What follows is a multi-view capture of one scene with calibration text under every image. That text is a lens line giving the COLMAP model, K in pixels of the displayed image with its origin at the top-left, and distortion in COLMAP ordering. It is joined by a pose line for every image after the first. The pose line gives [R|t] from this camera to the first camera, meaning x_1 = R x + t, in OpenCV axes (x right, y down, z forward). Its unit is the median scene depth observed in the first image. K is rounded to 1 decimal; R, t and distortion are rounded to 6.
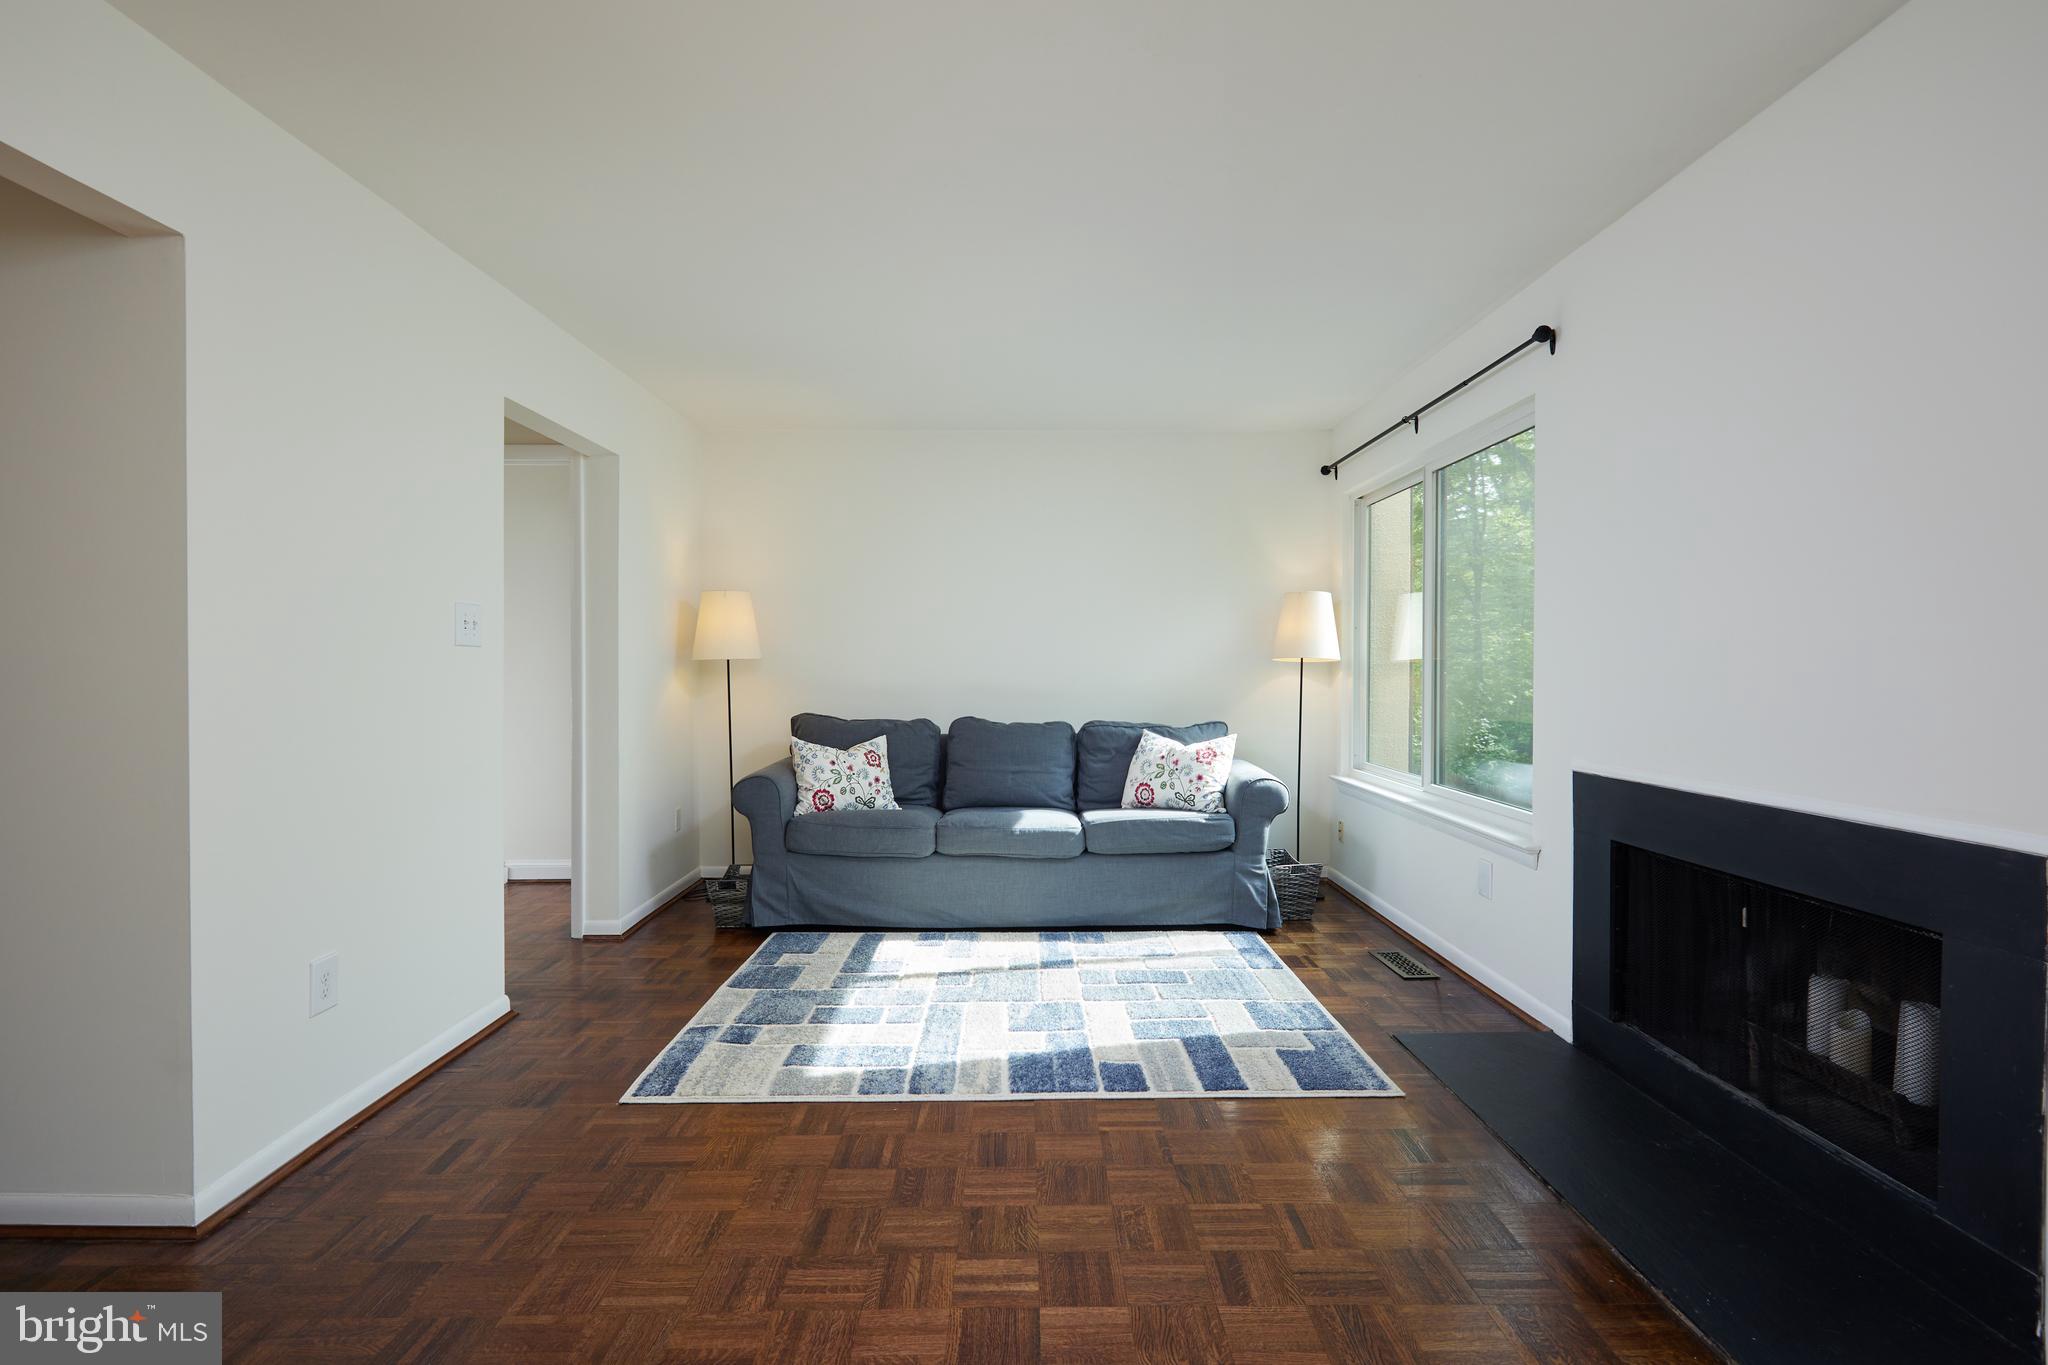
lens RADIAL K [[938.6, 0, 1037.1], [0, 938.6, 675.5], [0, 0, 1]] dist [0.003732, 0.000884]
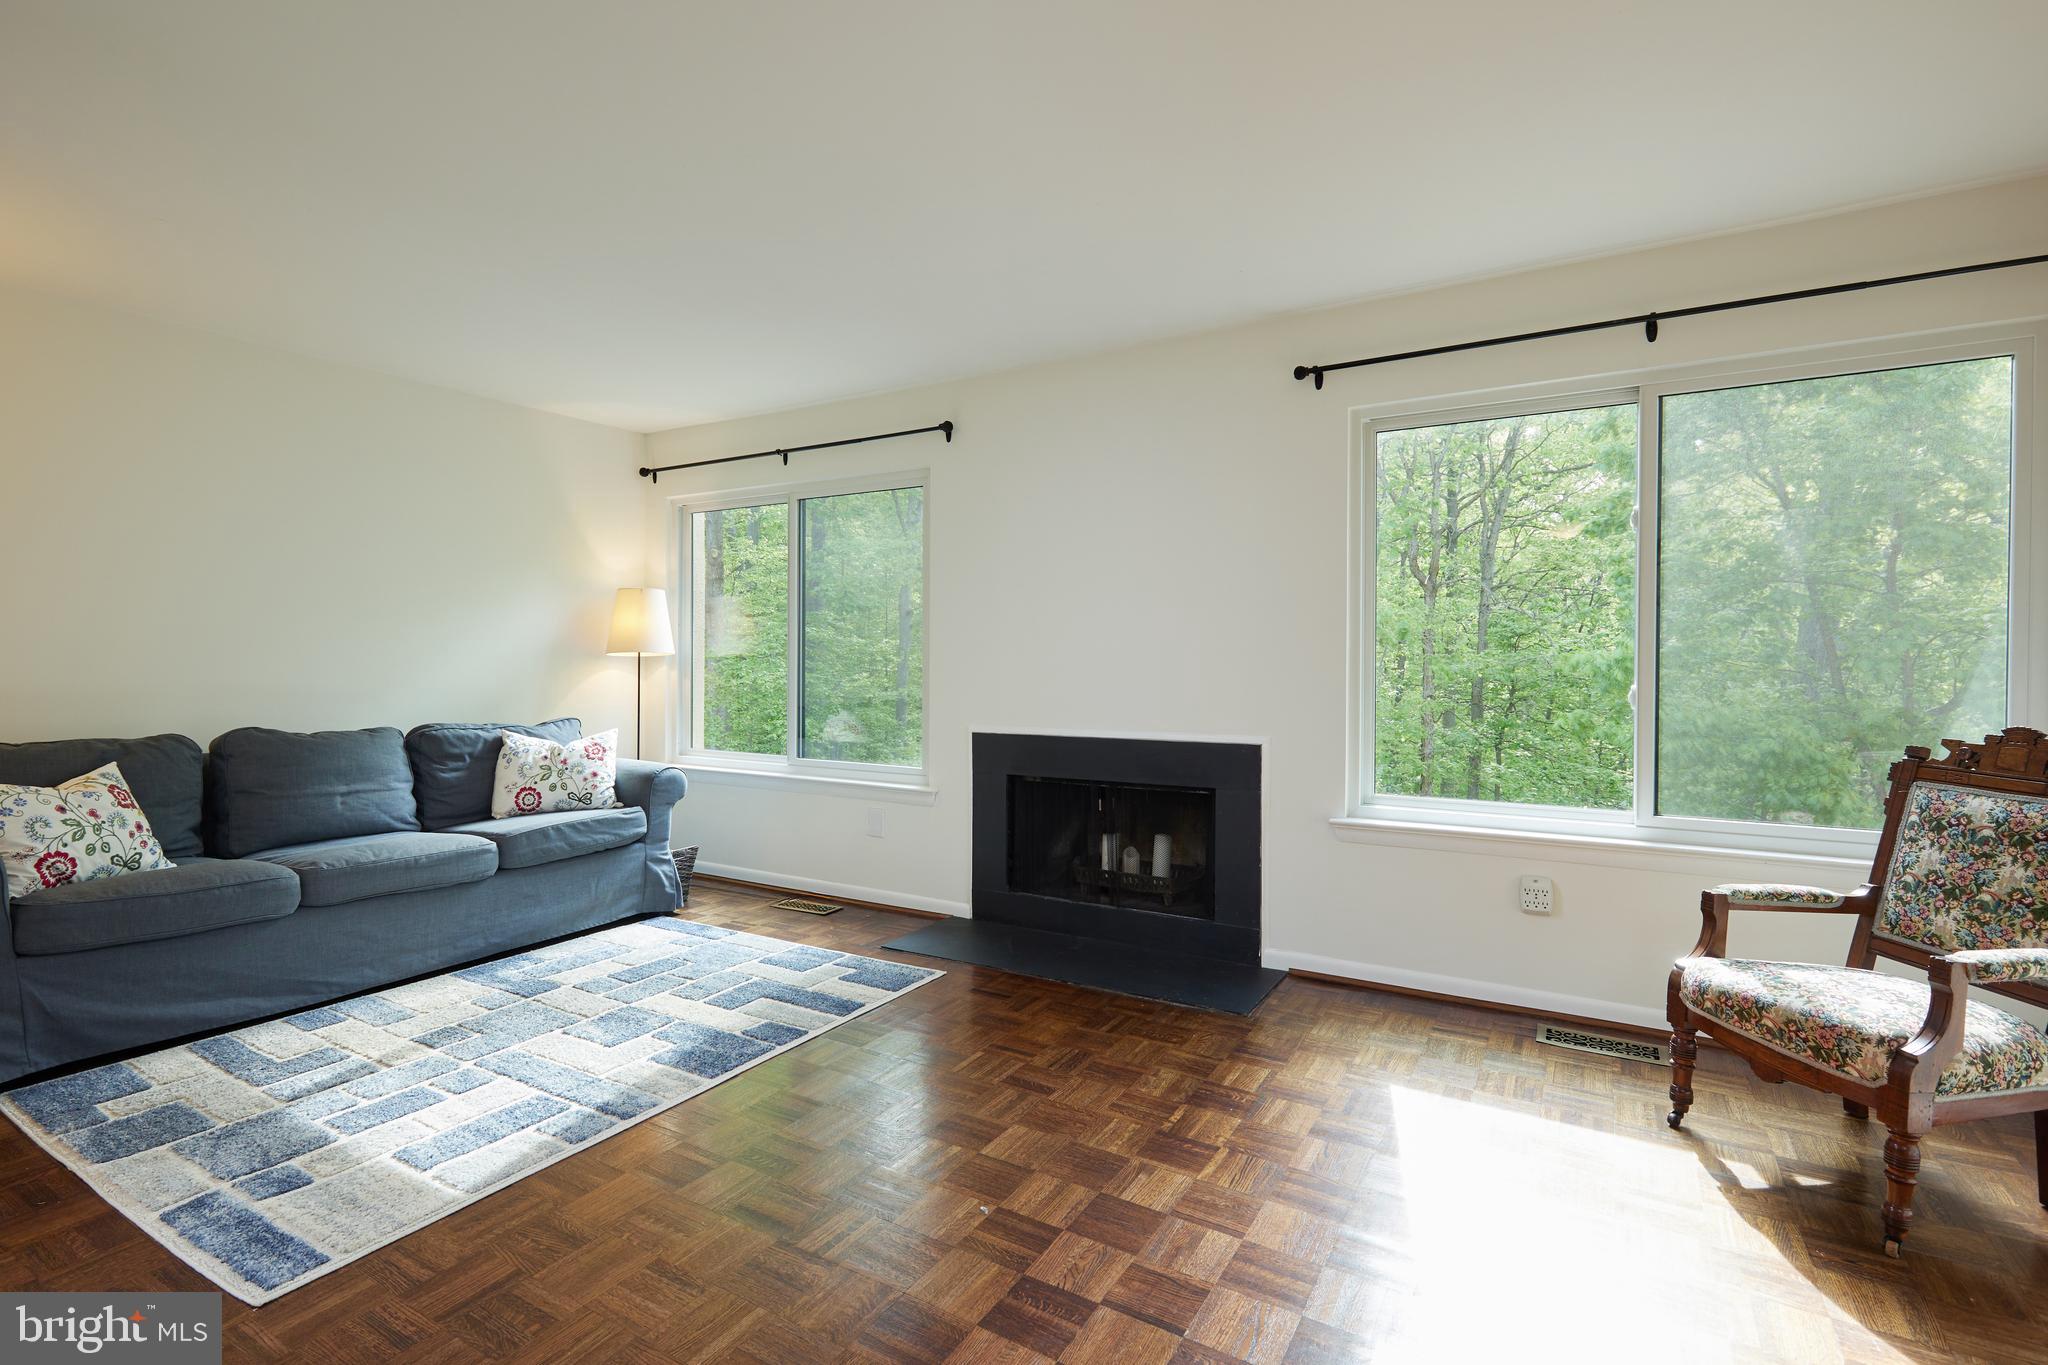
lens RADIAL K [[938.6, 0, 1030.7], [0, 938.6, 677.4], [0, 0, 1]] dist [0.003732, 0.000884]
pose [[0.526123, -0.012152, 0.850322, -0.443345], [0.005788, 0.999926, 0.010709, 0.000059], [-0.850389, -0.000712, 0.526155, 0.106752]]
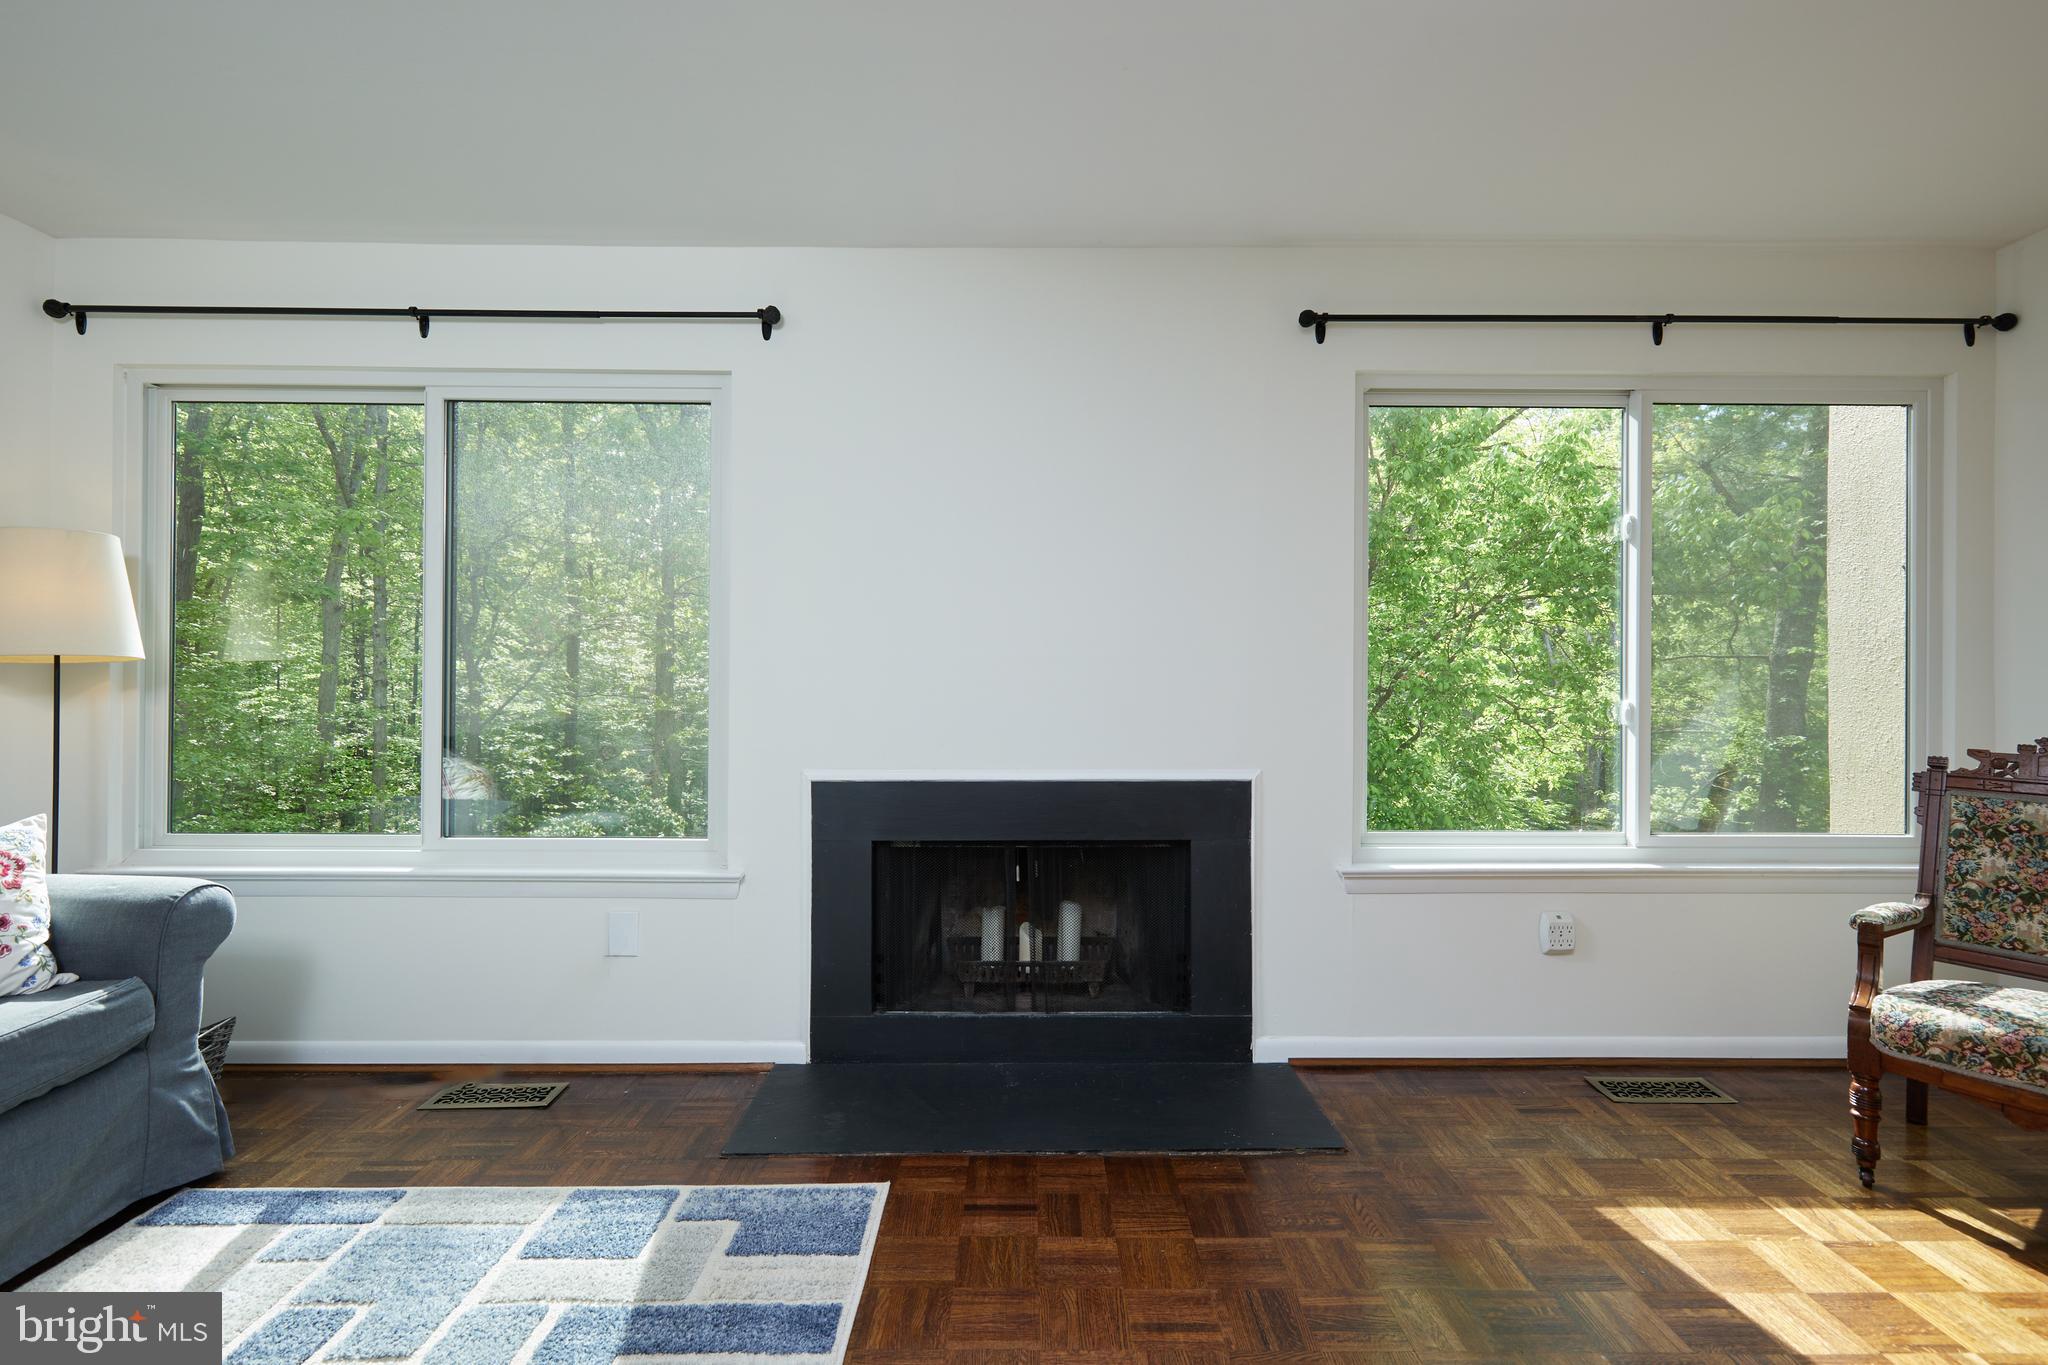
lens RADIAL K [[938.6, 0, 1020.4], [0, 938.6, 673.1], [0, 0, 1]] dist [0.003732, 0.000884]
pose [[0.016710, 0.000432, 0.999860, -0.281965], [0.007413, 0.999972, -0.000556, -0.006484], [-0.999833, 0.007422, 0.016707, 0.541683]]
